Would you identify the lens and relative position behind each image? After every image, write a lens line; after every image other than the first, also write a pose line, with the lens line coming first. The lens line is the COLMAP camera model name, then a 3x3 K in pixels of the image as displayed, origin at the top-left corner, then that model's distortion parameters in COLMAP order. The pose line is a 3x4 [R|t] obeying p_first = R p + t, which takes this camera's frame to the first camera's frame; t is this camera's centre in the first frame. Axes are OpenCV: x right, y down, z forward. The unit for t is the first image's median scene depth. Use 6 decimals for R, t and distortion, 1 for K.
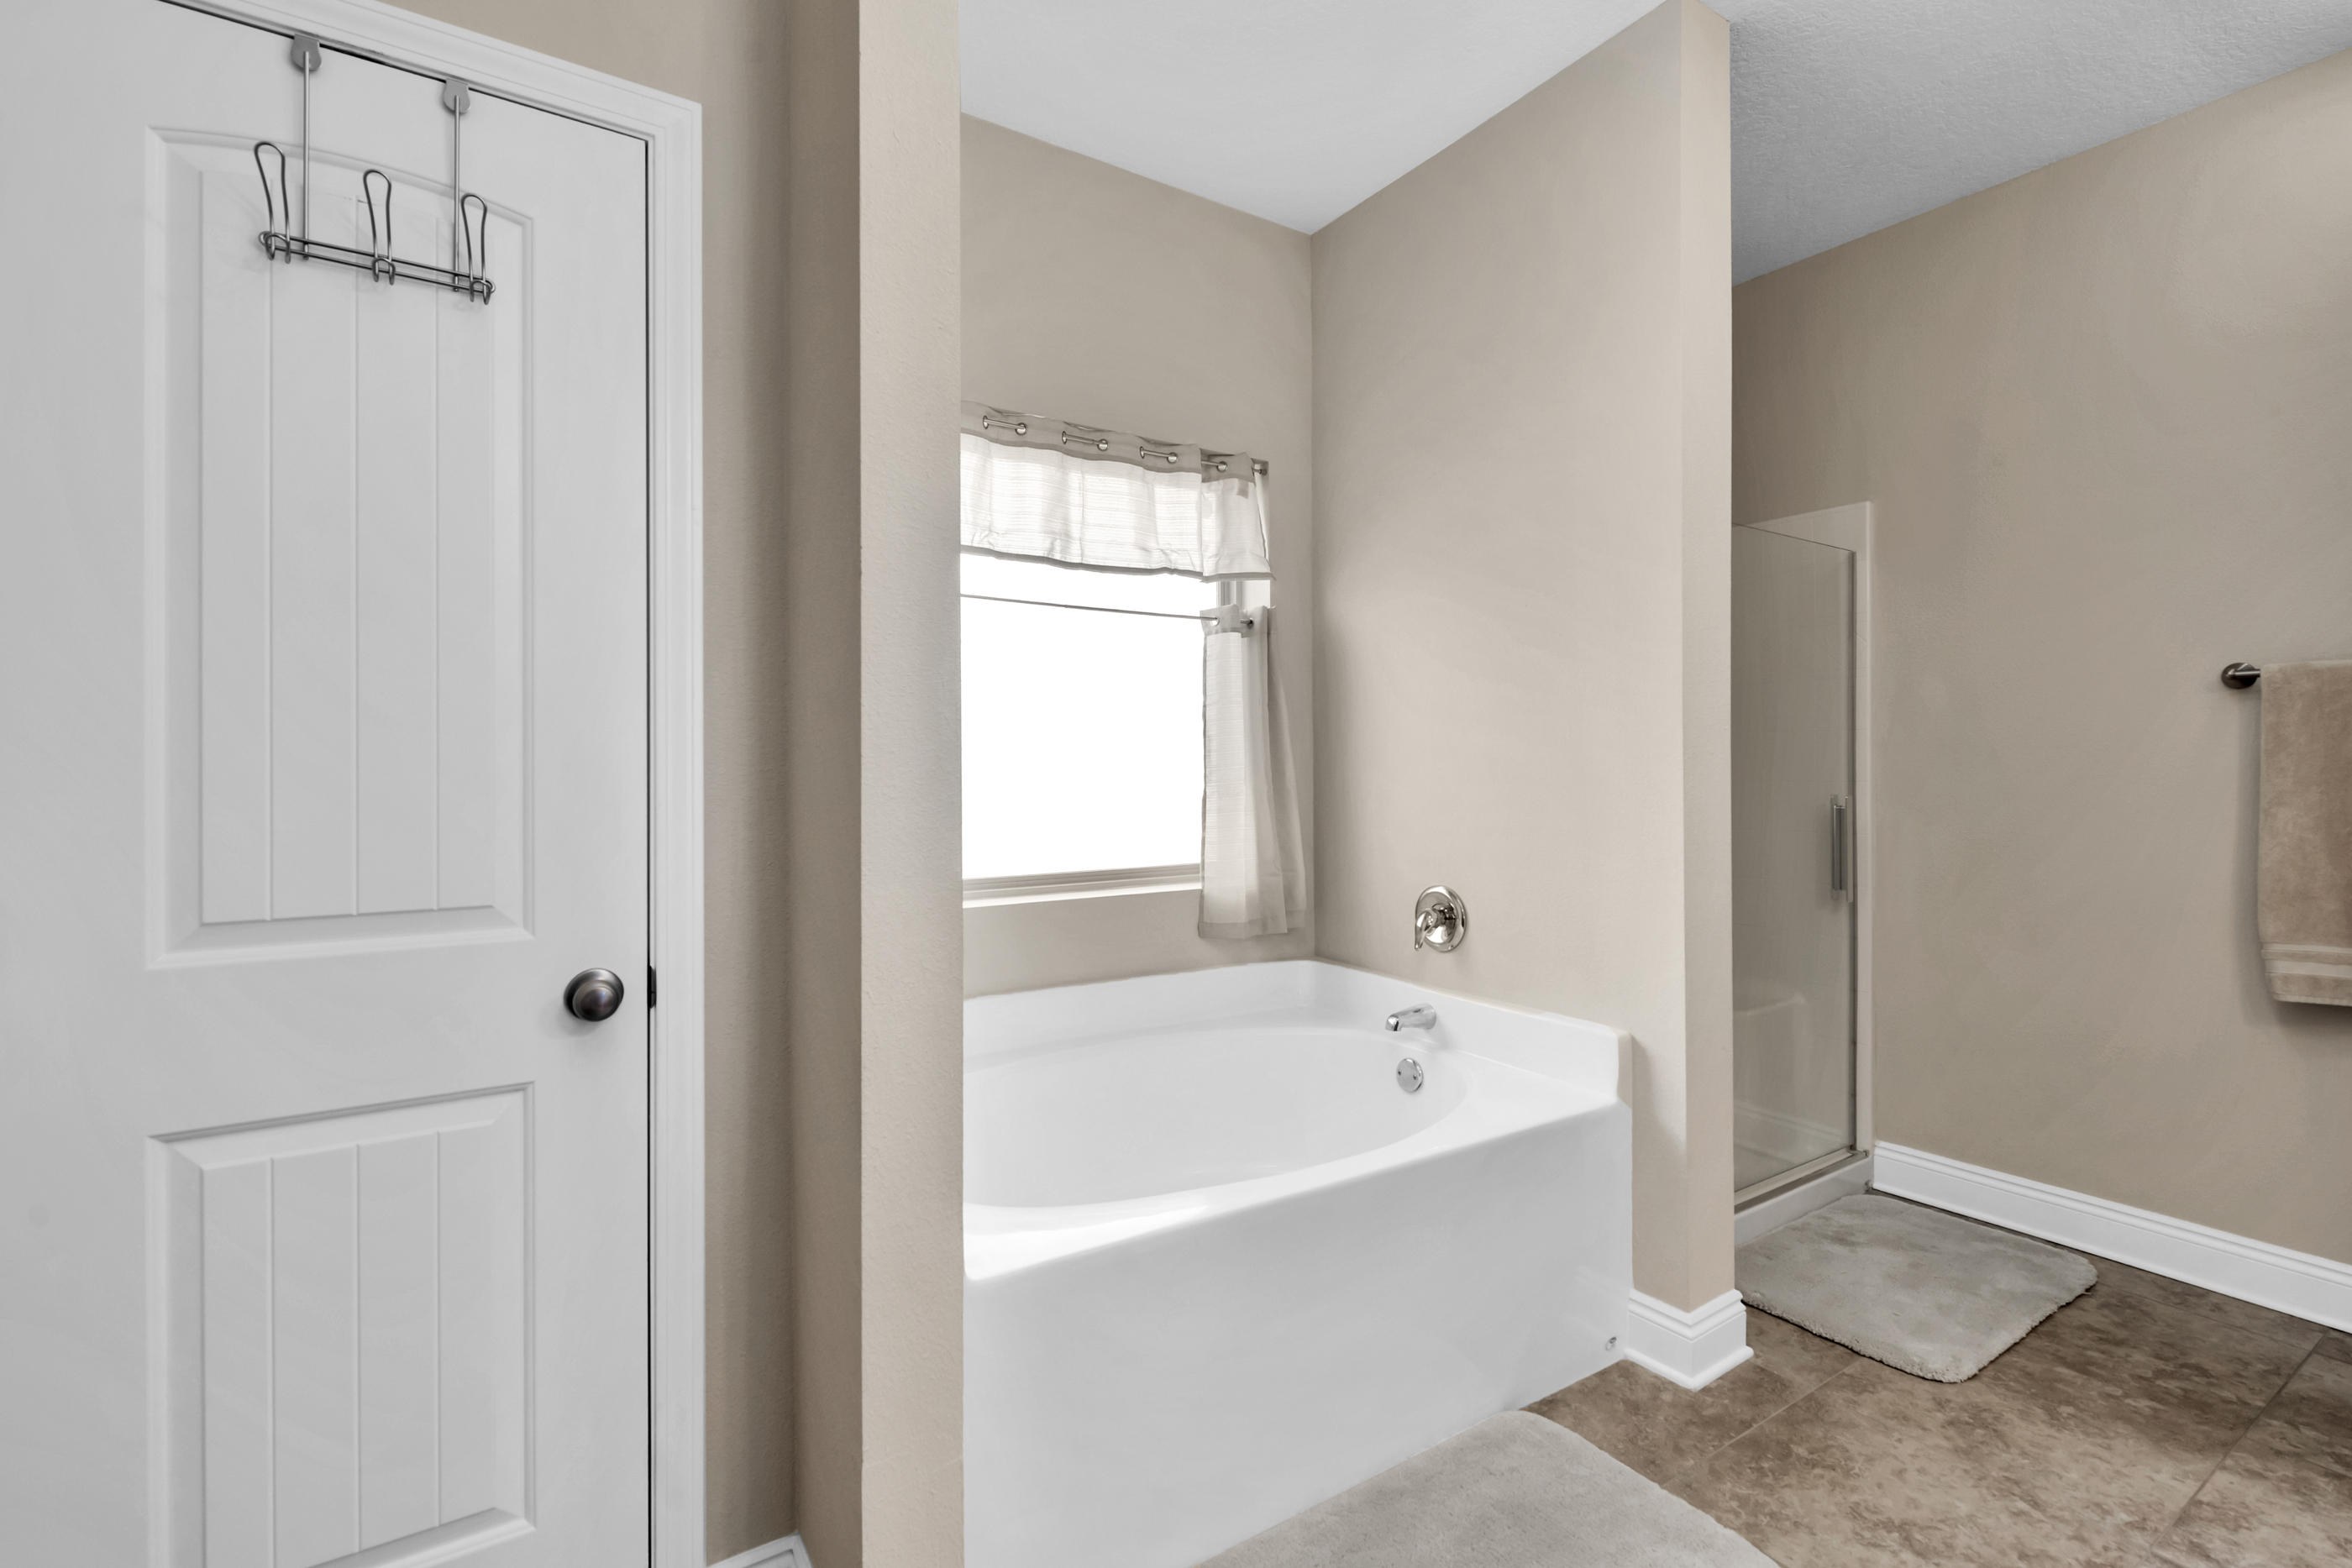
lens RADIAL K [[1003.1, 0, 1166.6], [0, 1003.1, 777.4], [0, 0, 1]] dist [0.000182, -0.002491]
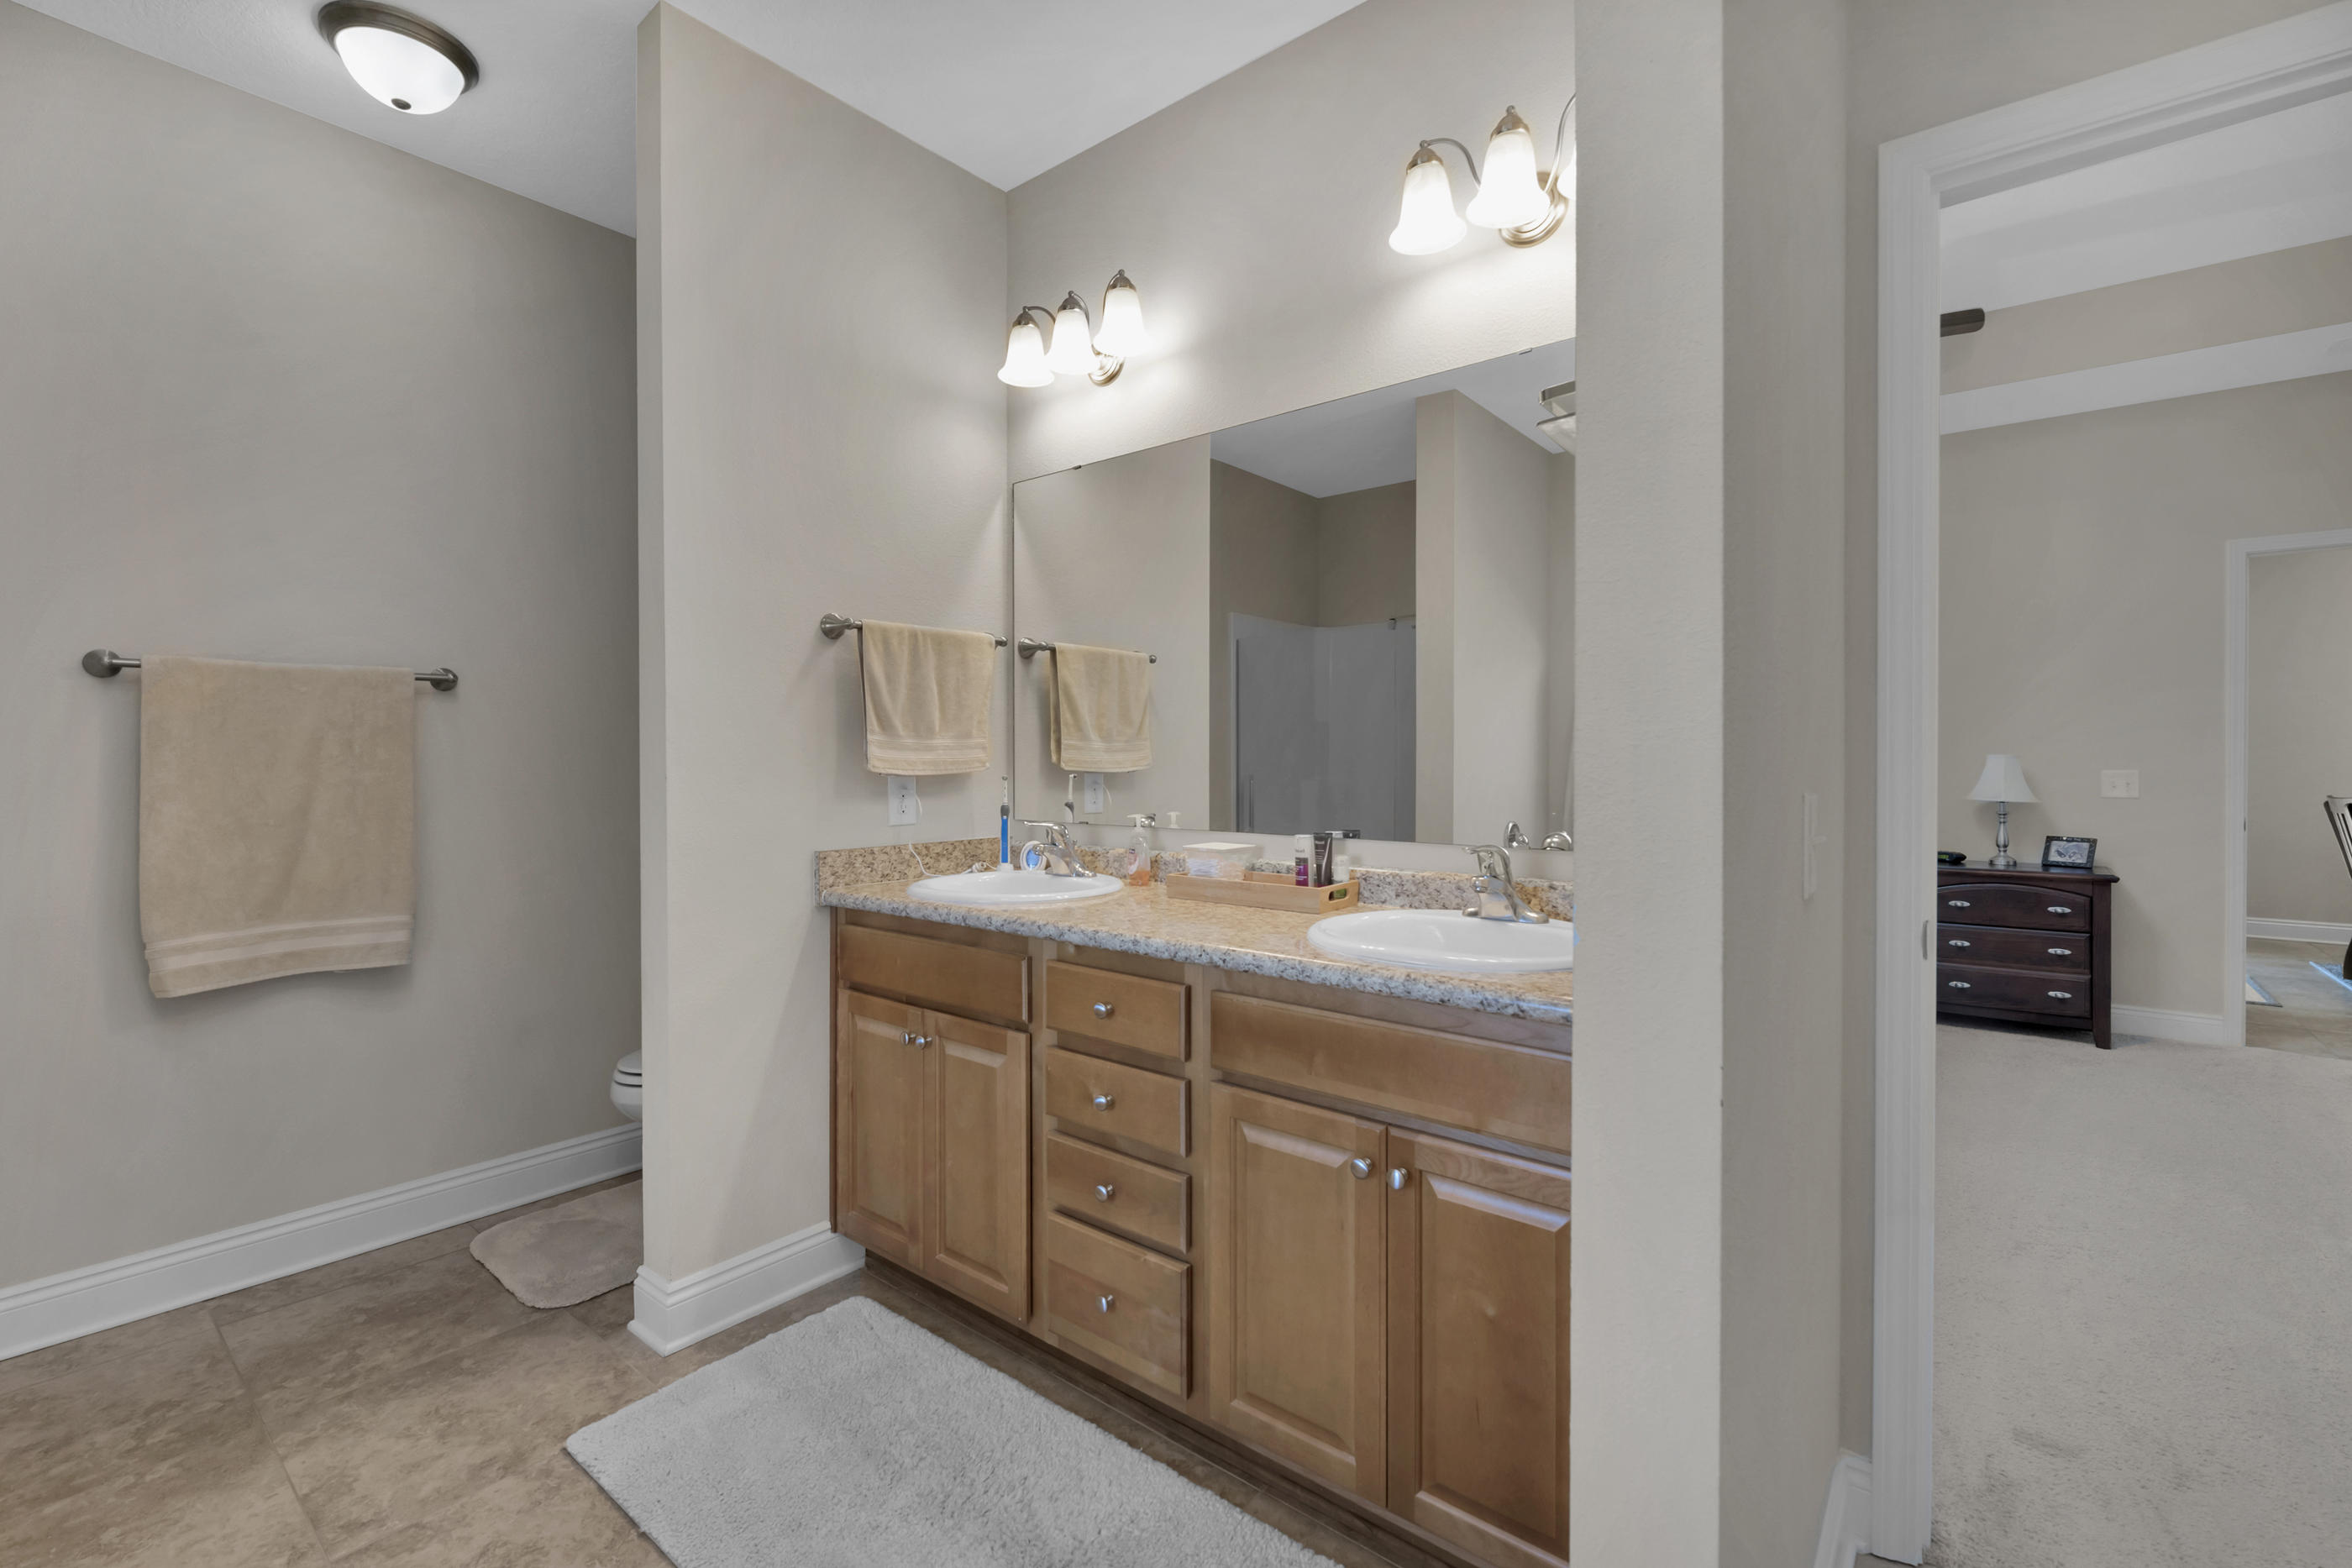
lens RADIAL K [[995.0, 0, 1183.7], [0, 995.0, 773.7], [0, 0, 1]] dist [-0.000127, -0.000058]
pose [[-0.316418, -0.001551, 0.948618, -0.154159], [0.006416, 0.999972, 0.003775, 0.005720], [-0.948598, 0.007280, -0.316400, 0.400571]]
